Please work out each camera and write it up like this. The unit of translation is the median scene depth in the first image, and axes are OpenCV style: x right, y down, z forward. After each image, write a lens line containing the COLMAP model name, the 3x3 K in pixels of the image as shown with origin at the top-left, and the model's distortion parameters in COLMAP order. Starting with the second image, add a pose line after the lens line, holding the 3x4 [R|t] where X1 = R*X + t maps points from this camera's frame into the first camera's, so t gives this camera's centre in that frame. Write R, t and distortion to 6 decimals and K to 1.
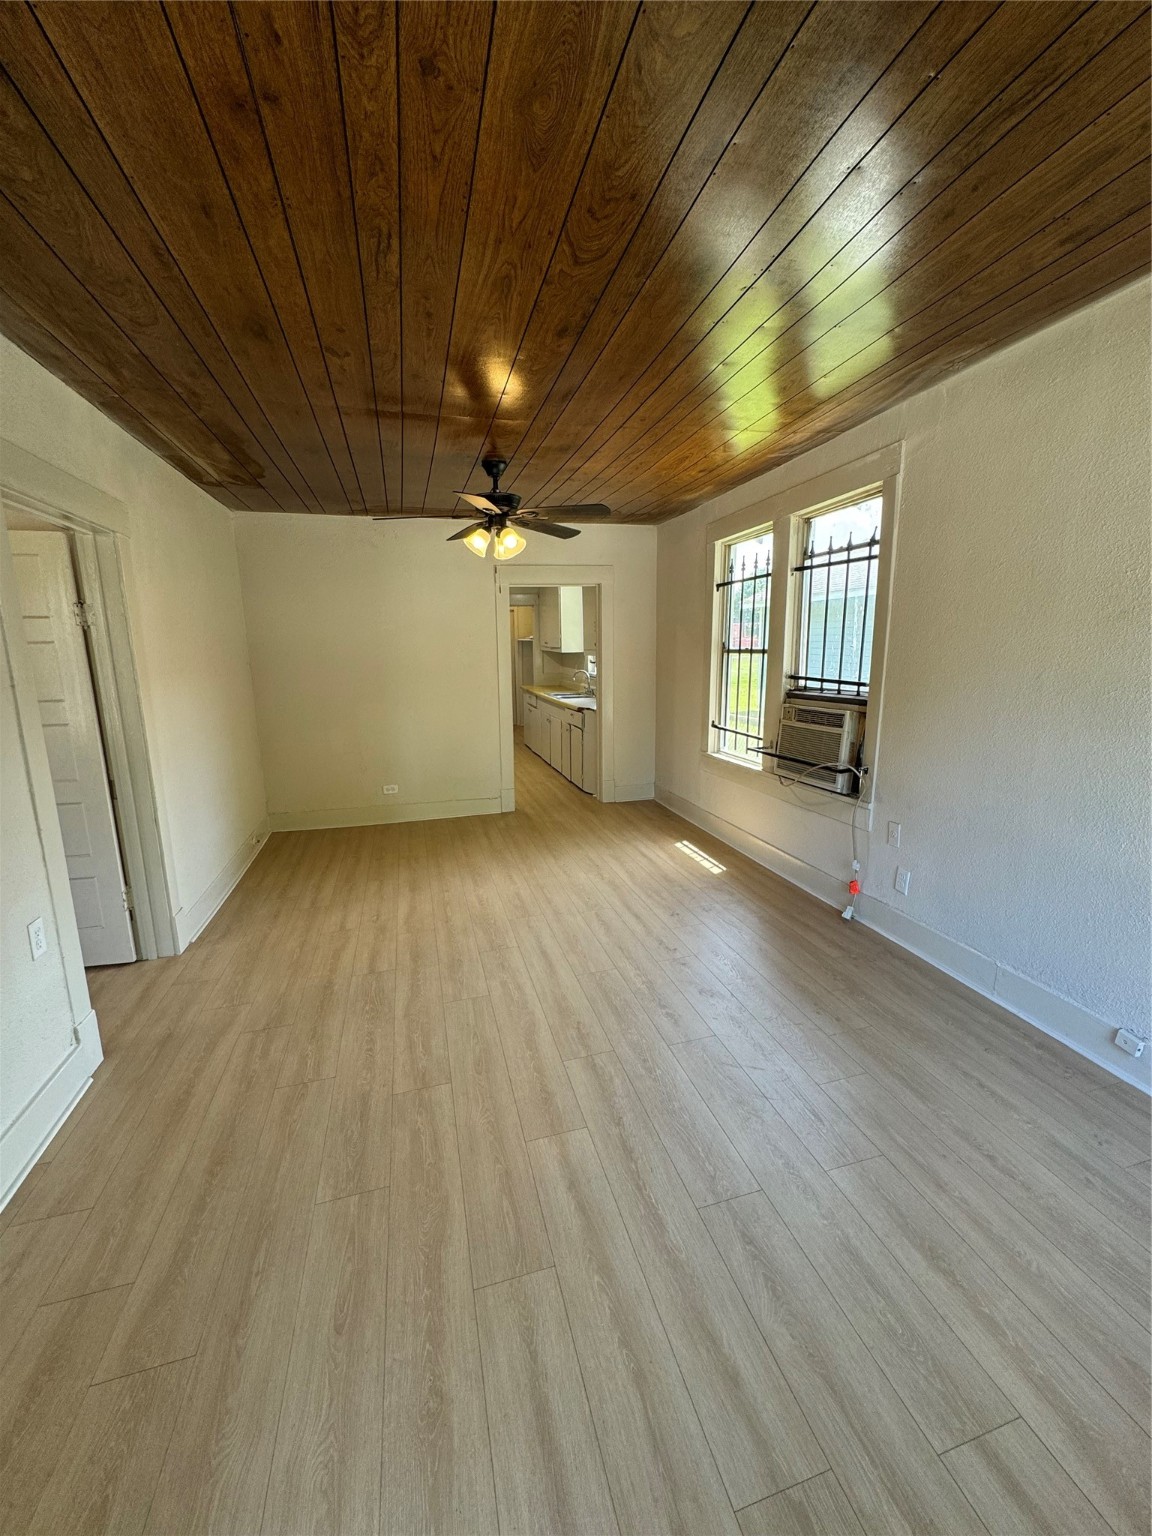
lens RADIAL K [[619.7, 0, 576.0], [0, 619.7, 768.0], [0, 0, 1]] dist [-0.001041, -0.000213]
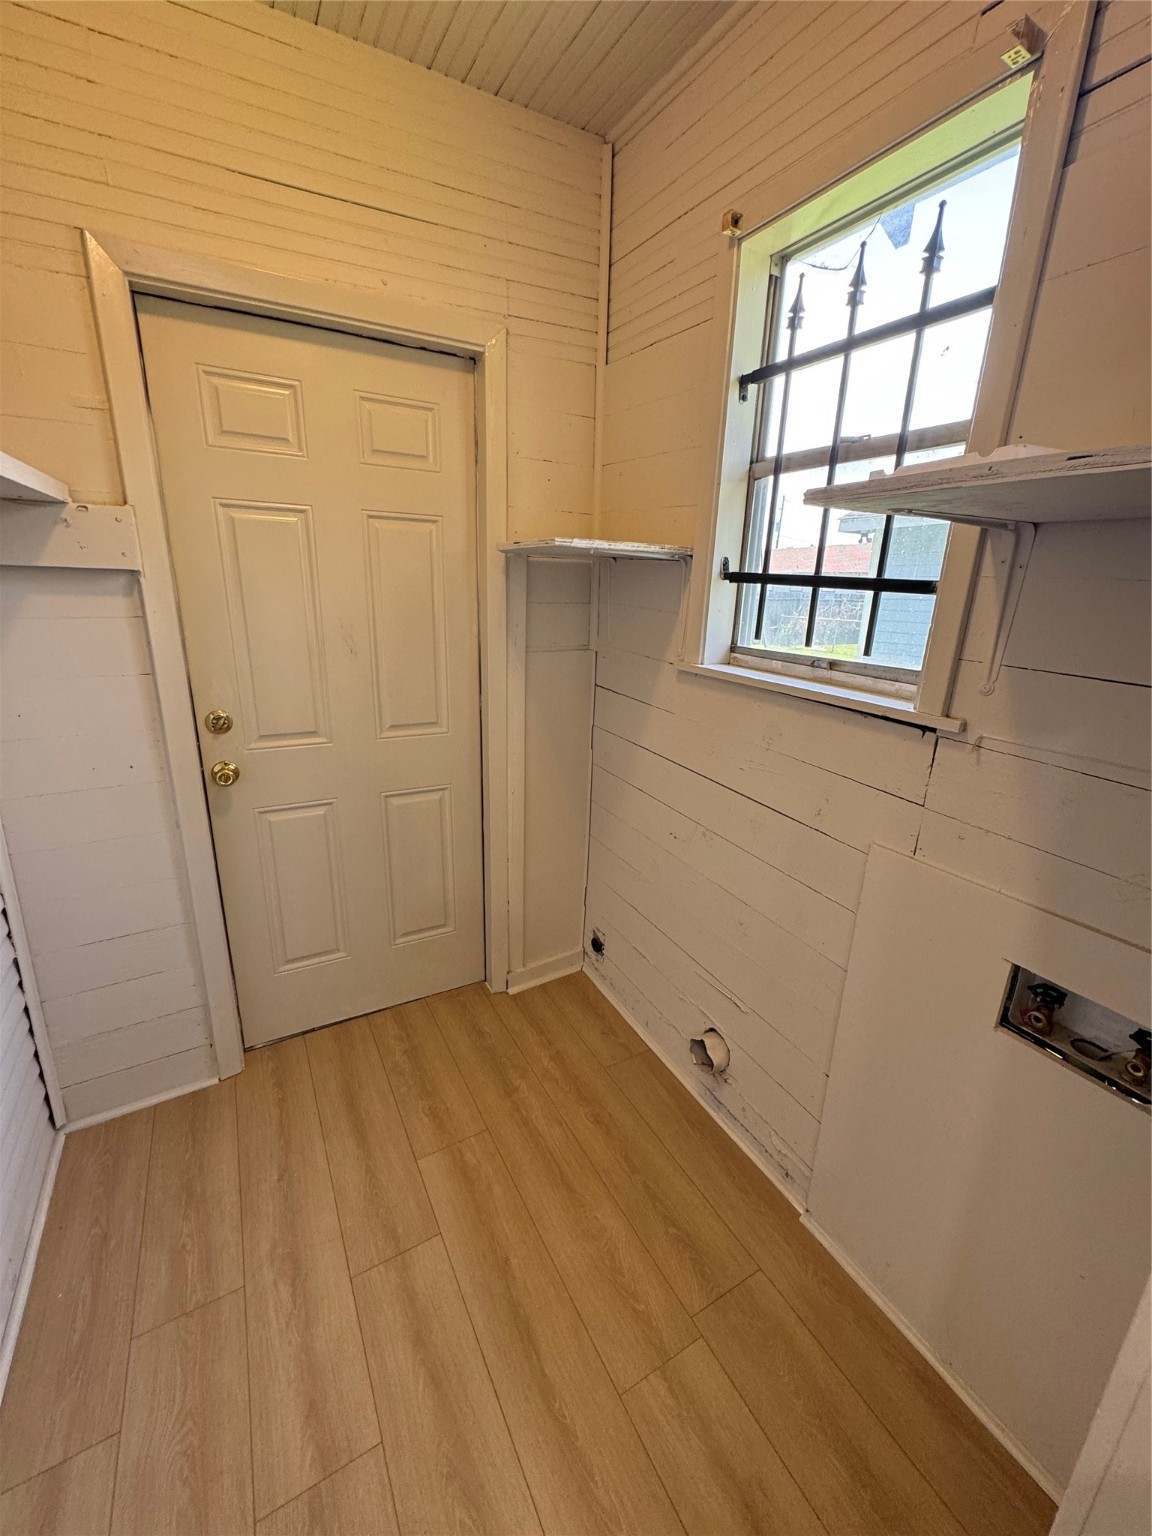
lens RADIAL K [[619.7, 0, 576.0], [0, 619.7, 768.0], [0, 0, 1]] dist [-0.001041, -0.000213]
pose [[0.972252, -0.037943, 0.230838, 0.040094], [0.016152, 0.995292, 0.095569, -0.083007], [-0.233377, -0.089188, 0.968287, 0.467185]]
